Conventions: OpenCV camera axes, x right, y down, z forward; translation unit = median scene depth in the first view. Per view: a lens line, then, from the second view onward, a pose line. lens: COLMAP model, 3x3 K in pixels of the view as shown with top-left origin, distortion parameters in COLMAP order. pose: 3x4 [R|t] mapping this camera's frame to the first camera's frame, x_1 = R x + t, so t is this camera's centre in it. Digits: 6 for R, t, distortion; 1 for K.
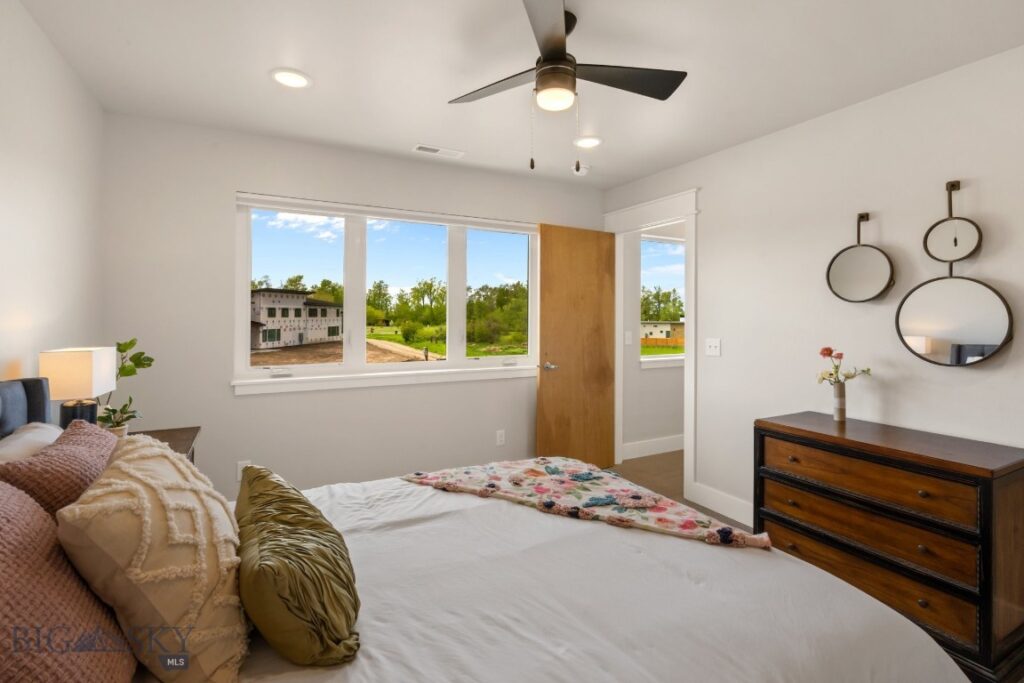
lens RADIAL K [[471.9, 0, 506.0], [0, 471.9, 314.8], [0, 0, 1]] dist [-0.006554, 0.002034]
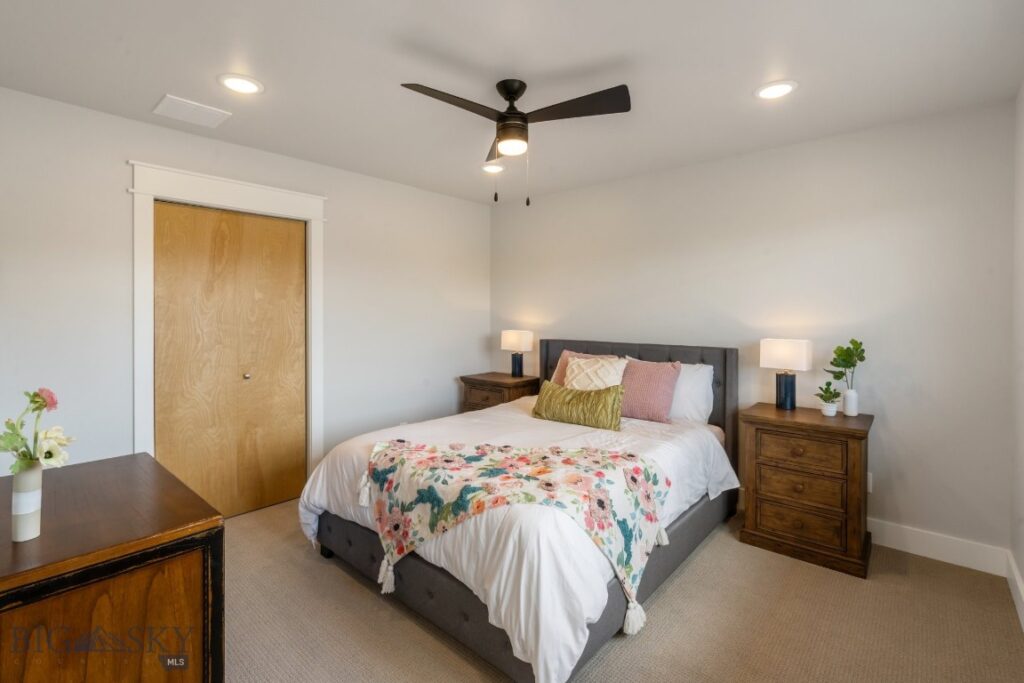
lens RADIAL K [[471.9, 0, 519.3], [0, 471.9, 320.3], [0, 0, 1]] dist [-0.006554, 0.002034]
pose [[-0.930937, -0.000285, -0.365180, 0.468091], [-0.005948, 0.999879, 0.014381, -0.009392], [0.365132, 0.015560, -0.930826, 1.875432]]
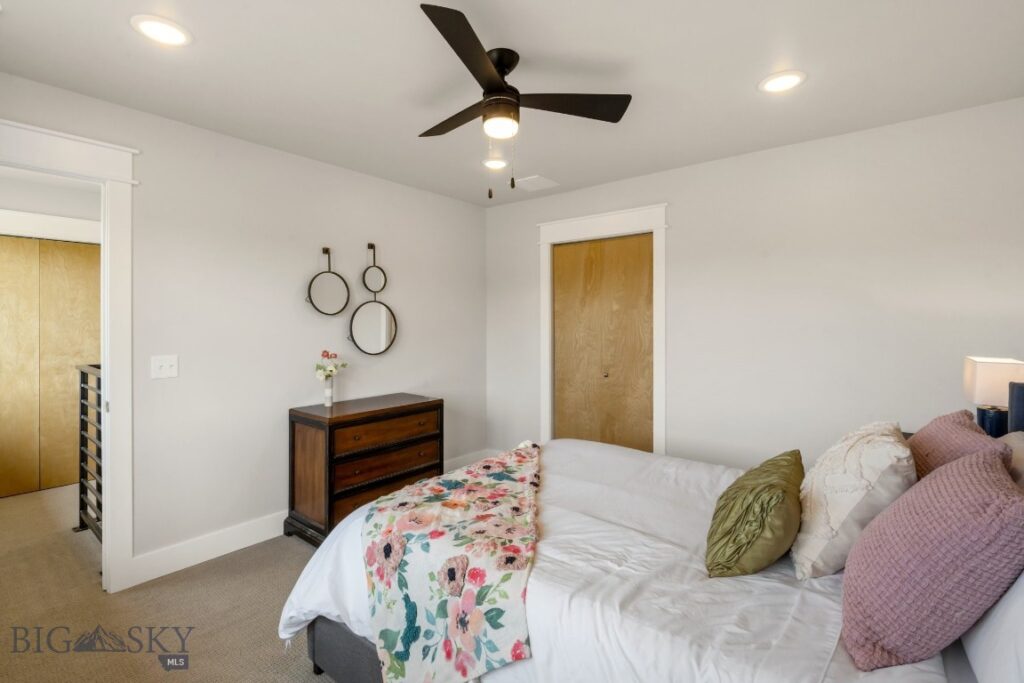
lens RADIAL K [[471.9, 0, 506.7], [0, 471.9, 319.2], [0, 0, 1]] dist [-0.006554, 0.002034]
pose [[-0.381058, 0.003110, 0.924546, -0.782809], [0.001174, 0.999995, -0.002879, -0.011918], [-0.924550, -0.000012, -0.381060, 1.204928]]
